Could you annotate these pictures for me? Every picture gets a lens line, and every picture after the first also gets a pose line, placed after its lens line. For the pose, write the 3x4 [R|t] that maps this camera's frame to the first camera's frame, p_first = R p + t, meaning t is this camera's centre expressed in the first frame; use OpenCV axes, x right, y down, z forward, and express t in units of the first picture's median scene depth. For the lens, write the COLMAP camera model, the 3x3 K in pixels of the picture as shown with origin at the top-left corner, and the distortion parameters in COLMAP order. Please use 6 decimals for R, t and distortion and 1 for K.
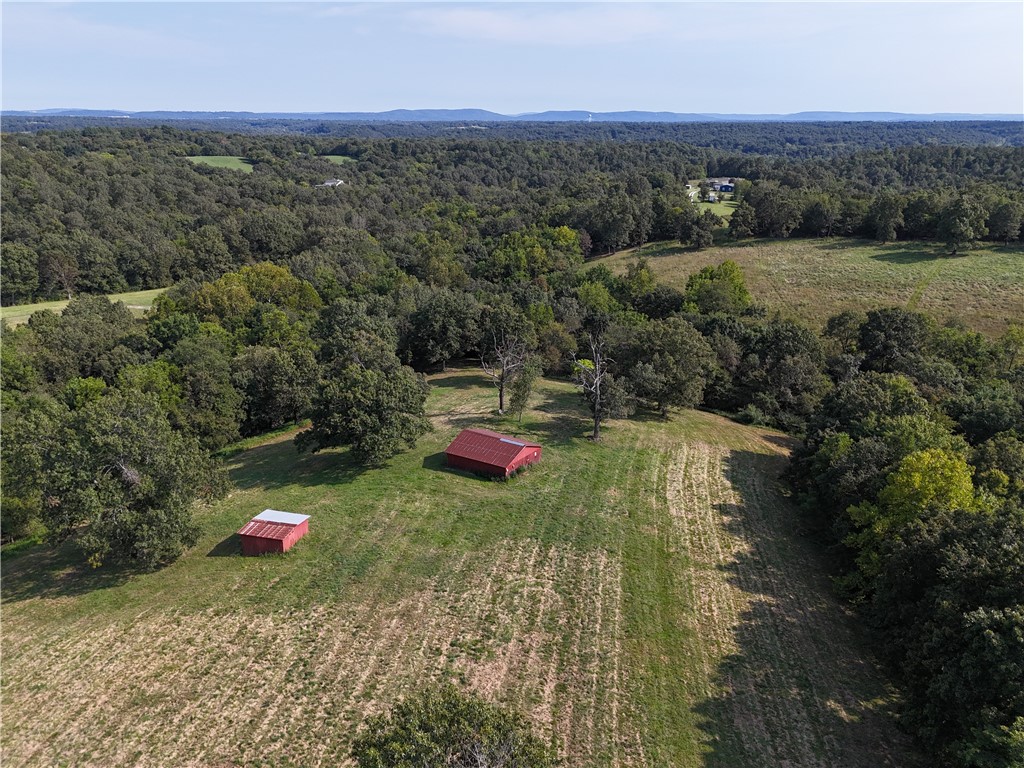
lens RADIAL K [[755.5, 0, 512.0], [0, 755.5, 384.0], [0, 0, 1]] dist [0.090834, -0.097597]
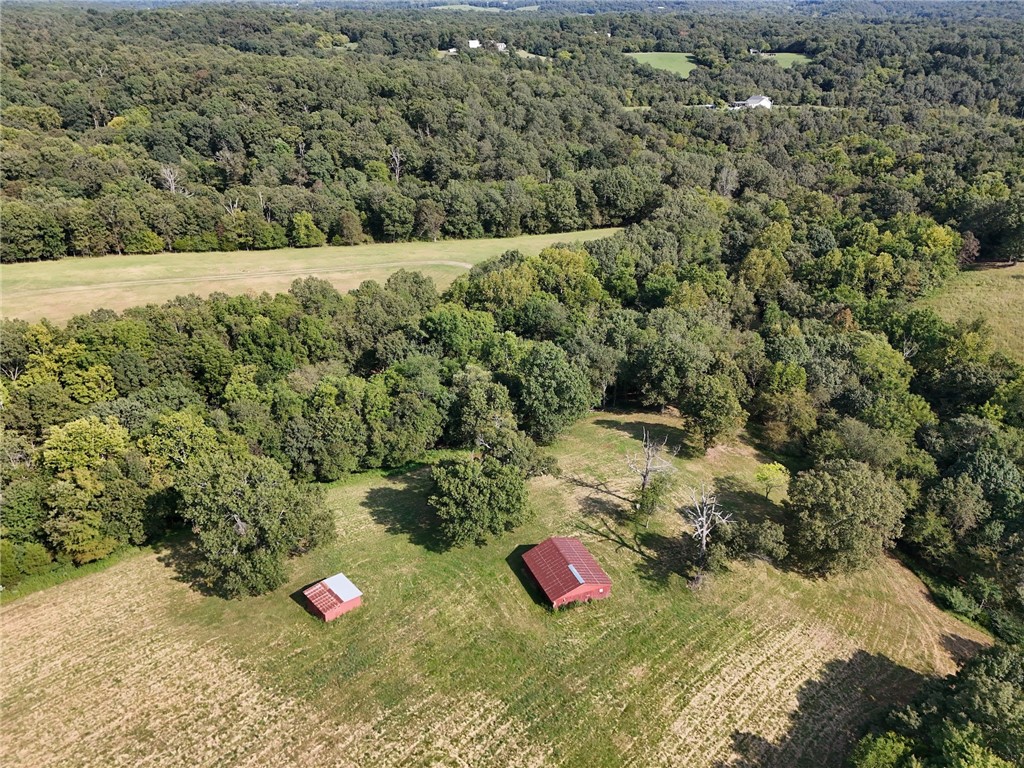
lens RADIAL K [[755.5, 0, 512.0], [0, 755.5, 384.0], [0, 0, 1]] dist [0.090834, -0.097597]
pose [[0.834426, 0.253524, -0.489345, 0.353547], [-0.176491, 0.964074, 0.198526, -0.345443], [0.522096, -0.079290, 0.849193, 0.109870]]
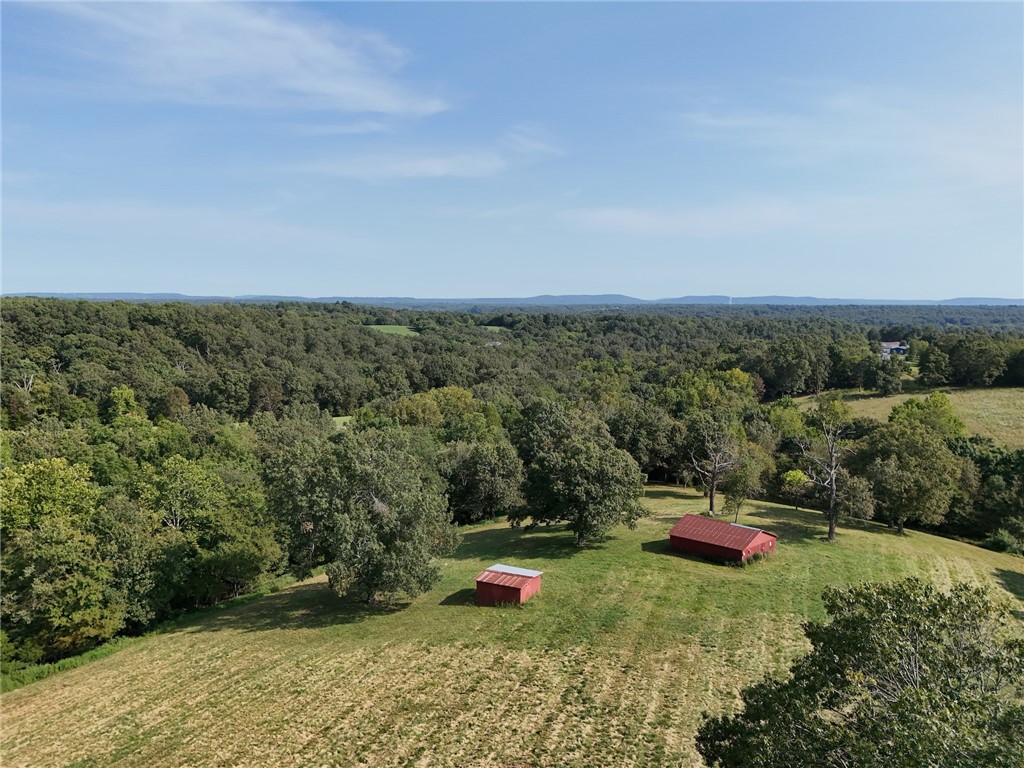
lens RADIAL K [[755.5, 0, 512.0], [0, 755.5, 384.0], [0, 0, 1]] dist [0.090834, -0.097597]
pose [[0.984148, 0.021788, -0.176008, -0.115986], [-0.061274, 0.973084, -0.222156, 0.128761], [0.166430, 0.229419, 0.958993, 0.028243]]
